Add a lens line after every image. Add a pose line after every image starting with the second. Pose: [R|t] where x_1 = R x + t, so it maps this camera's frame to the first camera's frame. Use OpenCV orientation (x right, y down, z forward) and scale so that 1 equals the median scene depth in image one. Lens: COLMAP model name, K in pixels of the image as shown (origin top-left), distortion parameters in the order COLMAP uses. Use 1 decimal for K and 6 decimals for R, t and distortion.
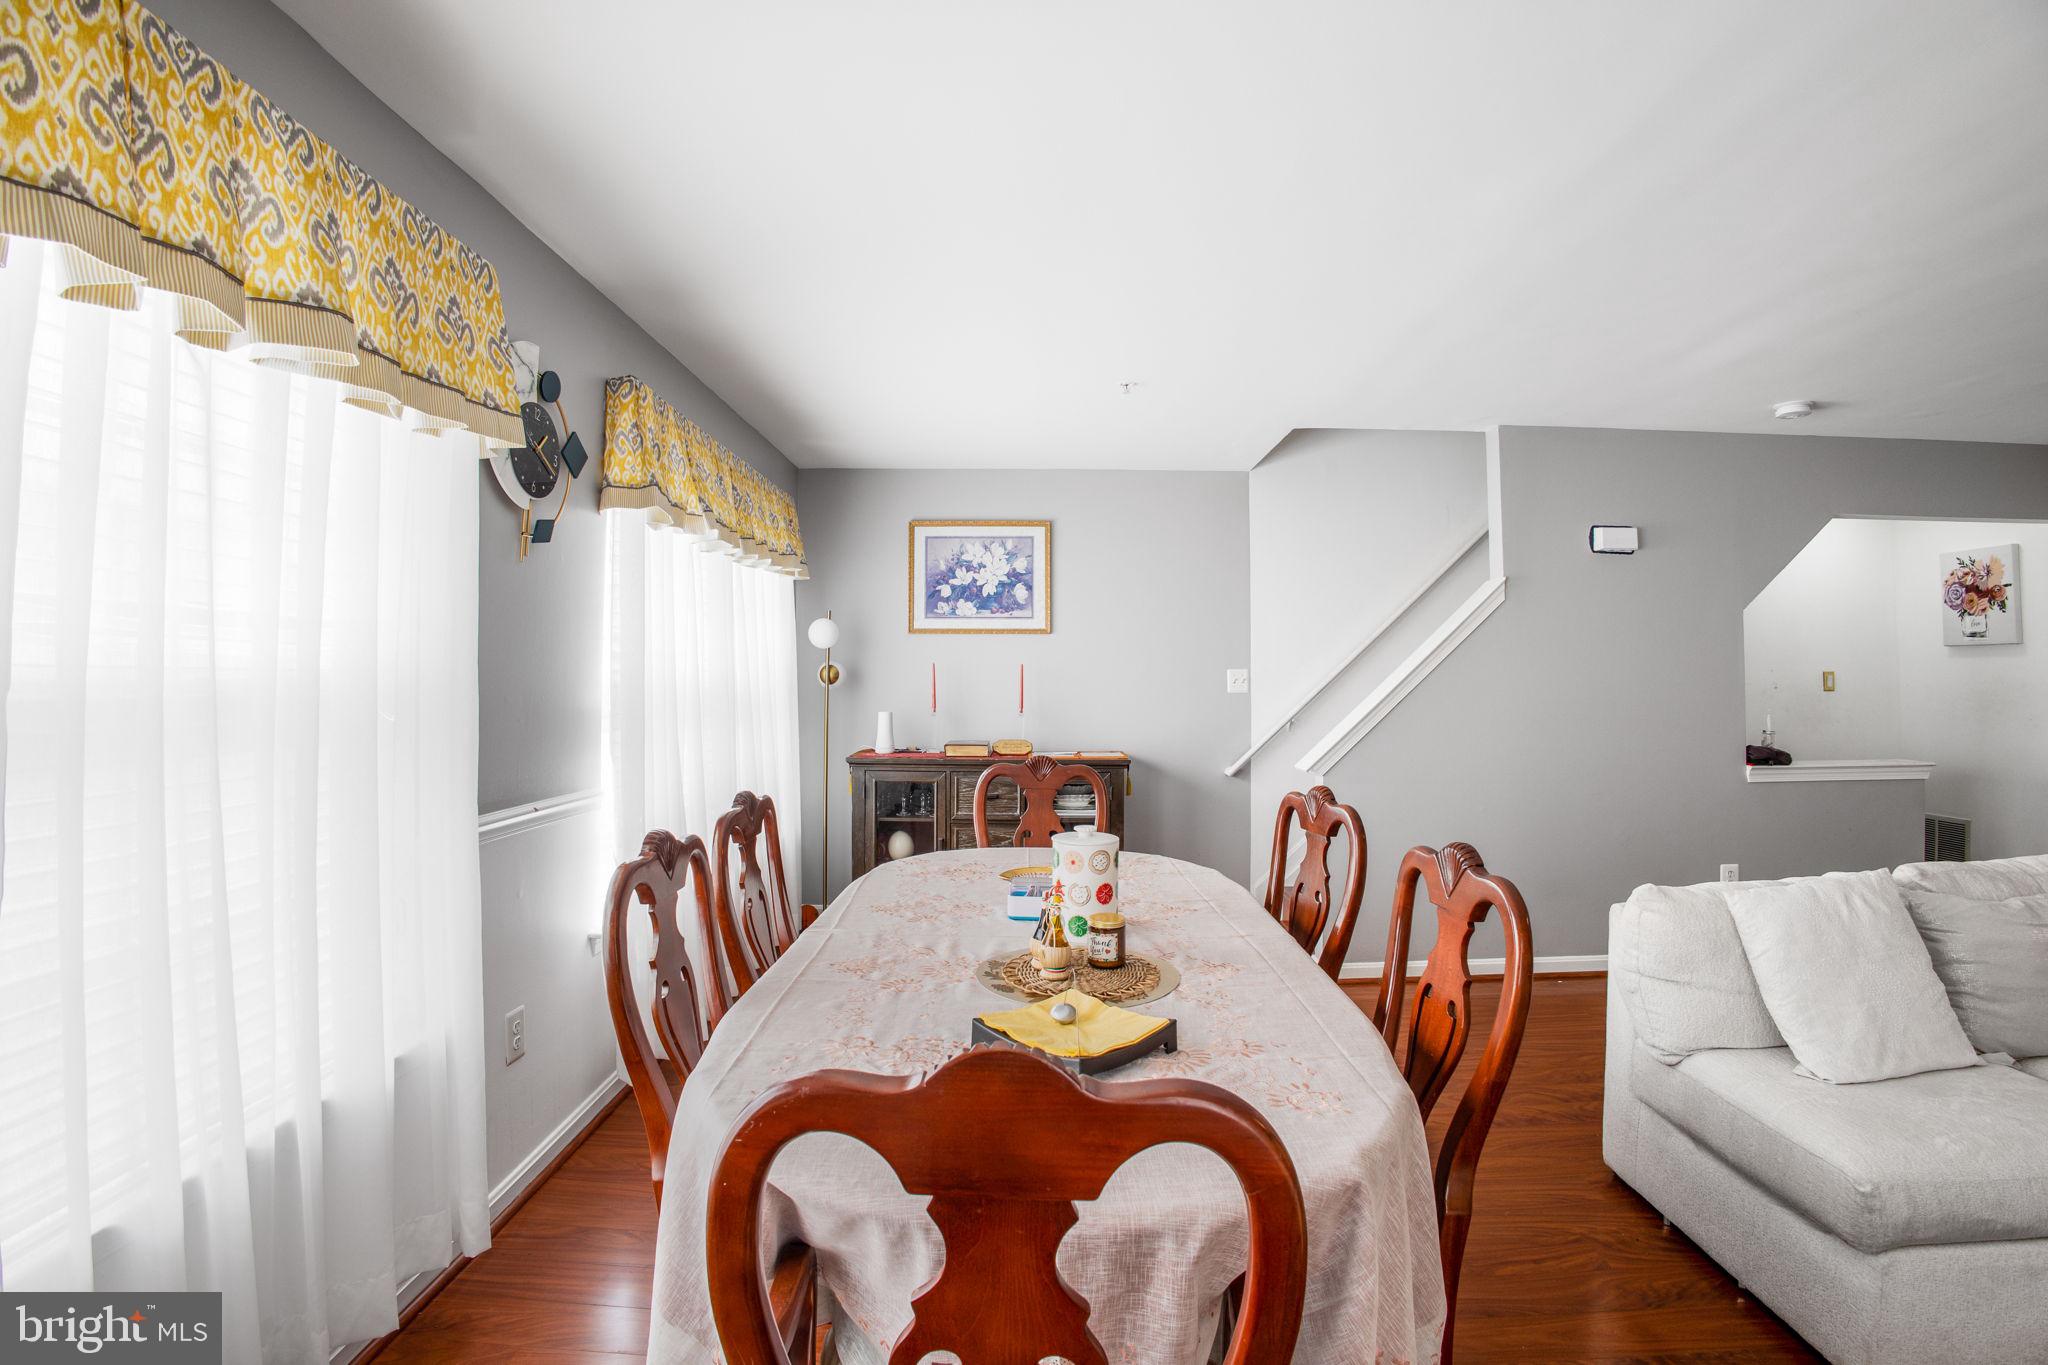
lens RADIAL K [[964.7, 0, 1046.8], [0, 964.7, 715.8], [0, 0, 1]] dist [-0.099244, 0.022798]
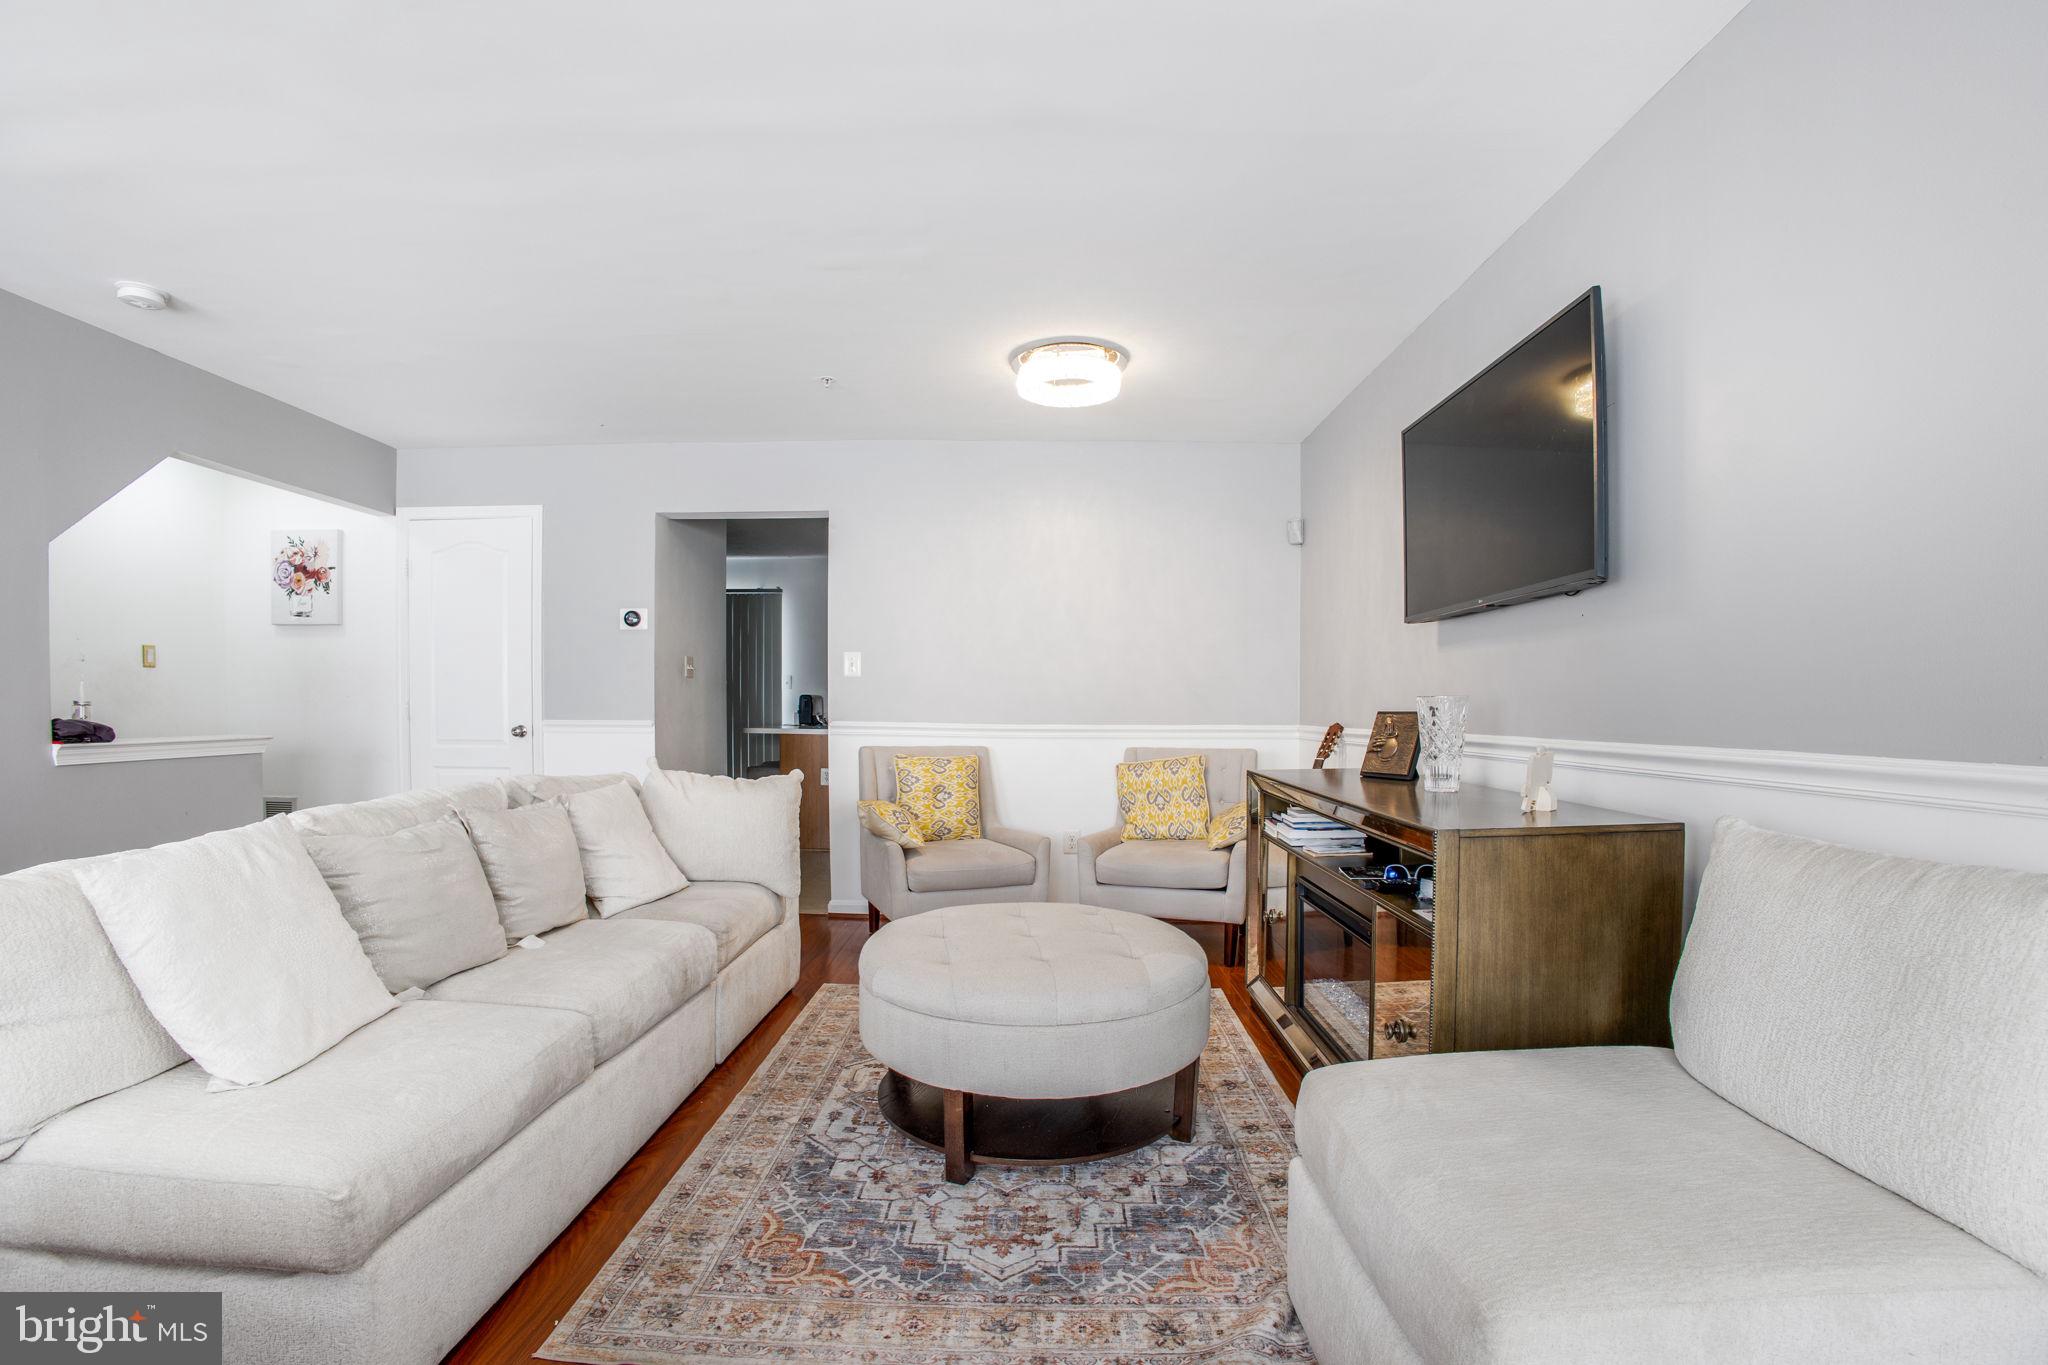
lens RADIAL K [[905.6, 0, 1029.4], [0, 905.6, 704.0], [0, 0, 1]] dist [-0.083188, 0.013279]
pose [[0.023561, 0.006339, 0.999702, 0.147111], [0.028728, 0.999563, -0.007015, 0.094863], [-0.999310, 0.028885, 0.023368, 0.278358]]
